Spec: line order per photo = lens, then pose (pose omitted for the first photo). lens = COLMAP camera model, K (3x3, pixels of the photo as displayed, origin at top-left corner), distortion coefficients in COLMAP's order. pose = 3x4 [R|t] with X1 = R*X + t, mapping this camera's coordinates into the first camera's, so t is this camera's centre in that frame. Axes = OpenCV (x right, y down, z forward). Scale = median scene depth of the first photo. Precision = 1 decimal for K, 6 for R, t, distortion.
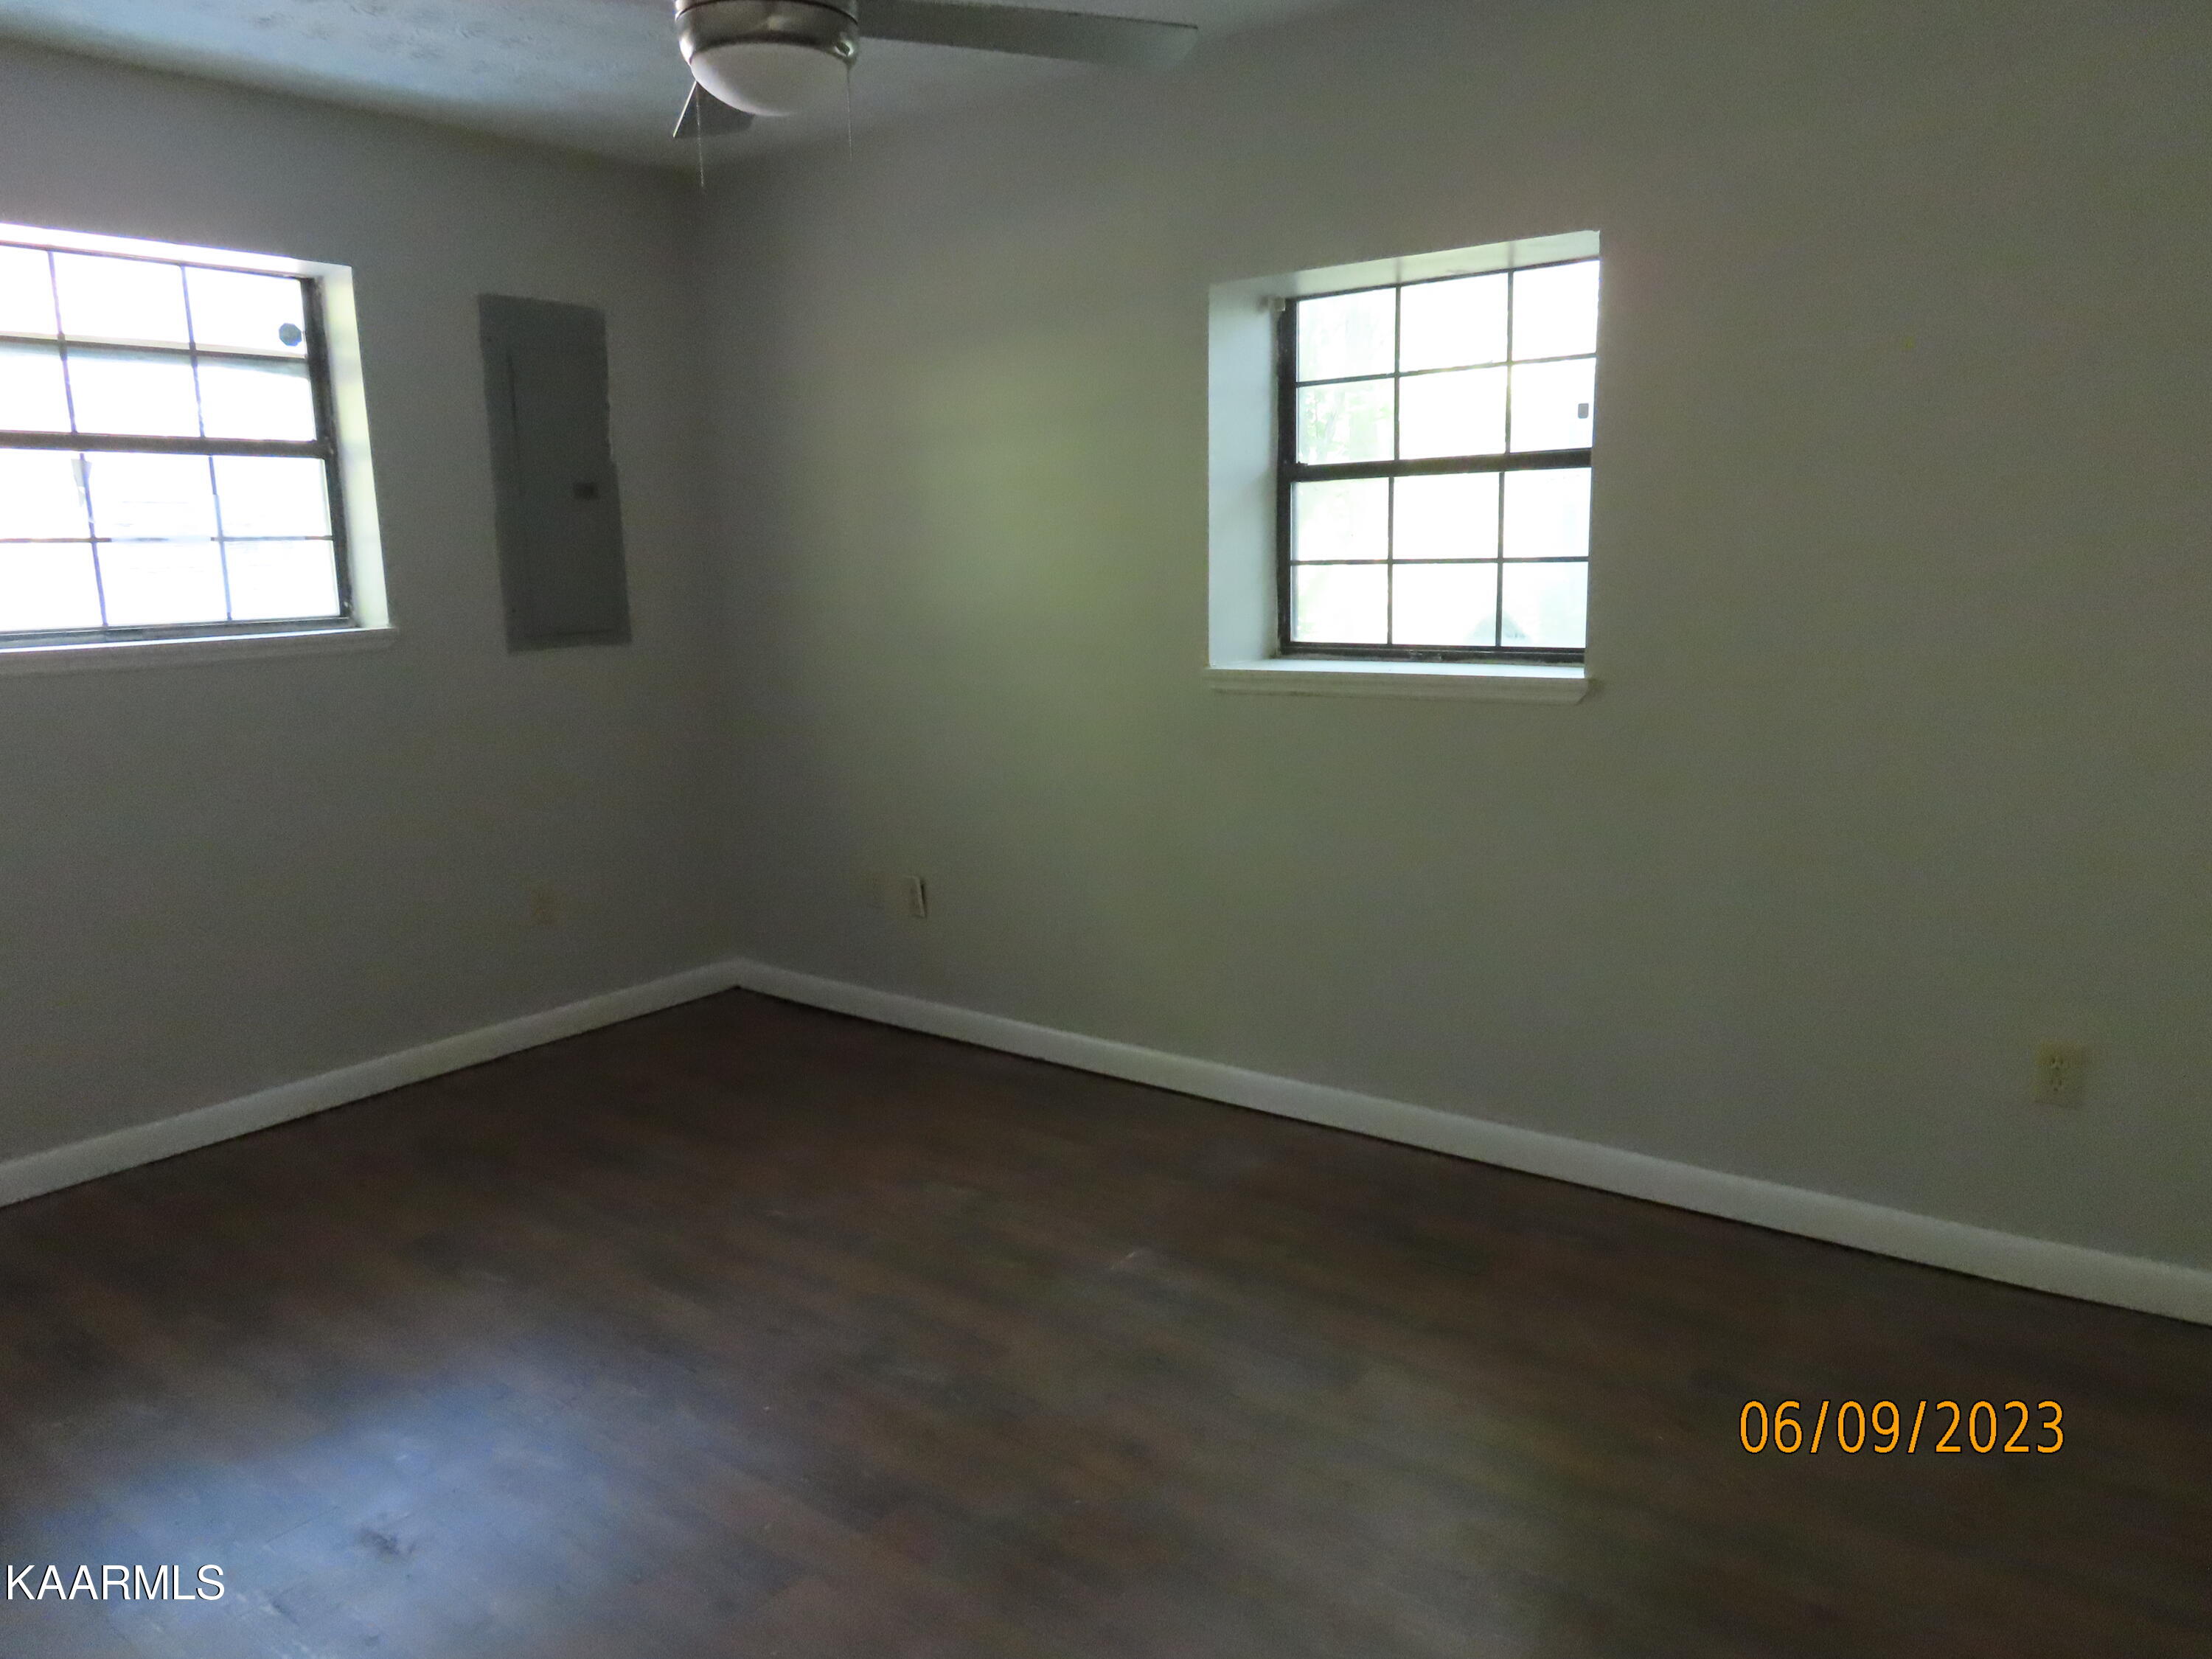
lens RADIAL K [[1602.1, 0, 1106.0], [0, 1602.1, 829.5], [0, 0, 1]] dist [0.028779, -0.002477]
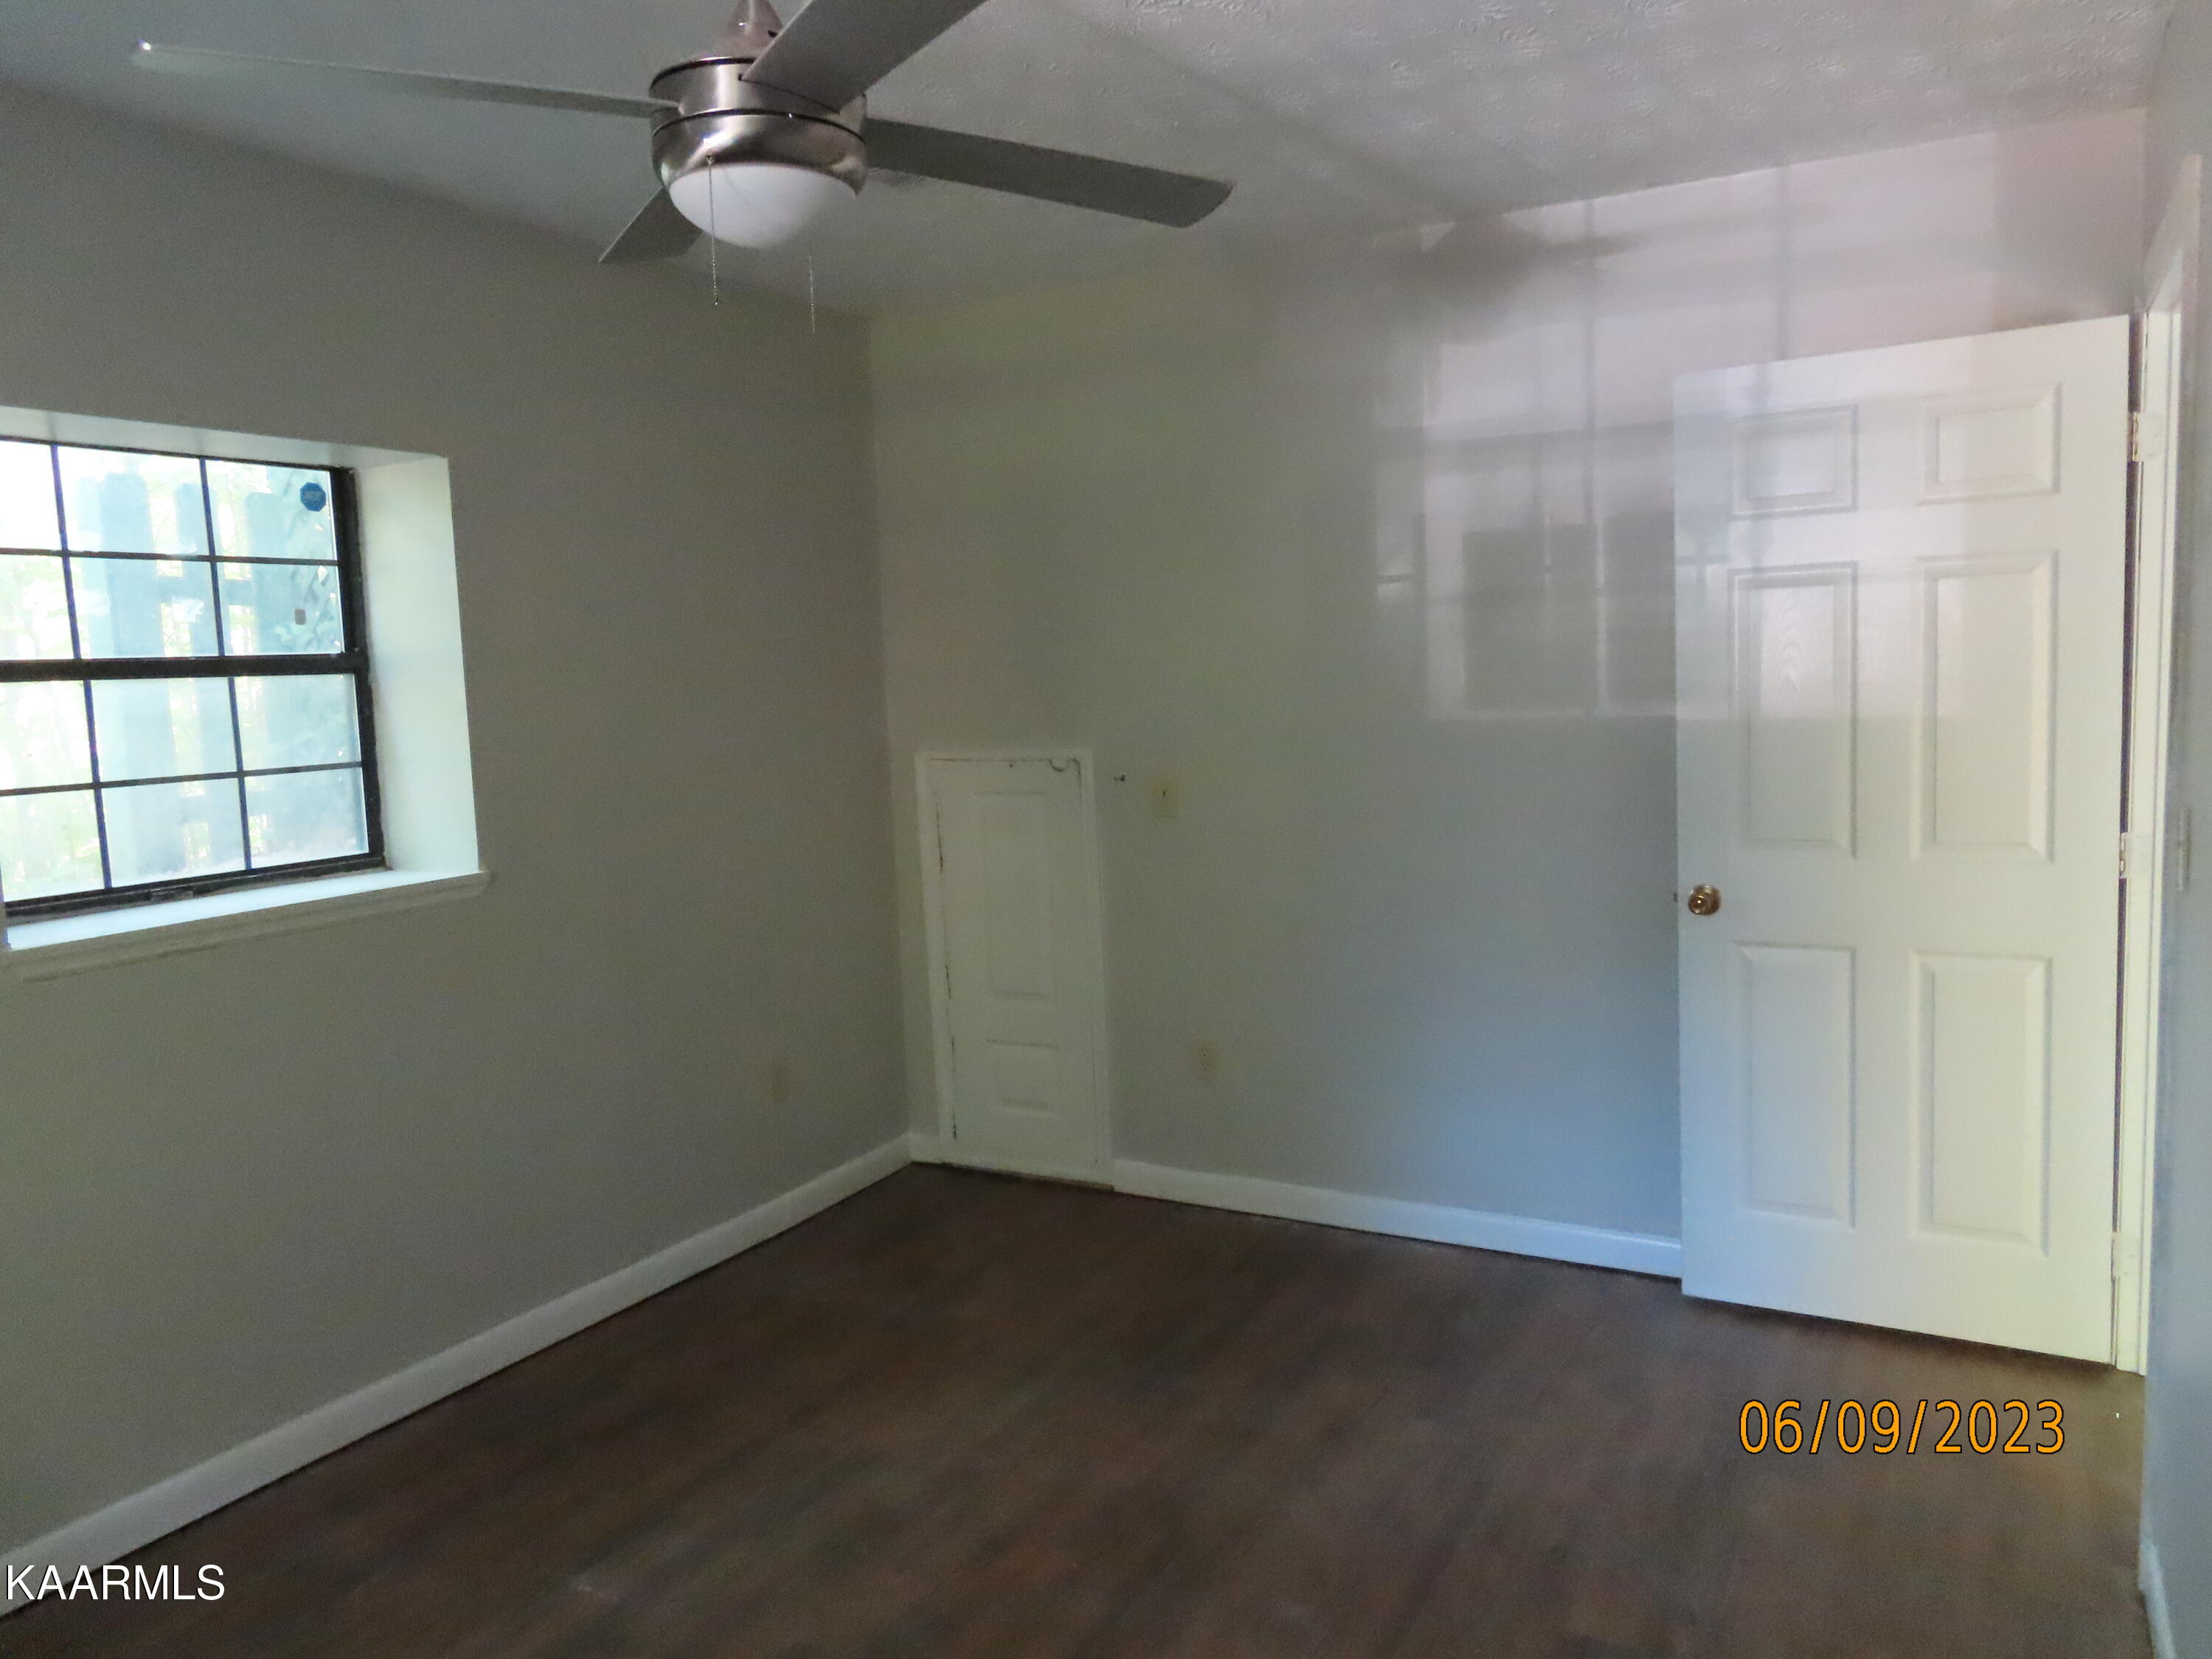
lens RADIAL K [[1602.1, 0, 1106.0], [0, 1602.1, 829.5], [0, 0, 1]] dist [0.028779, -0.002477]
pose [[-0.128892, -0.073846, 0.988905, -0.723431], [0.231619, 0.967399, 0.102429, -0.120534], [-0.964230, 0.242251, -0.107586, 0.655305]]
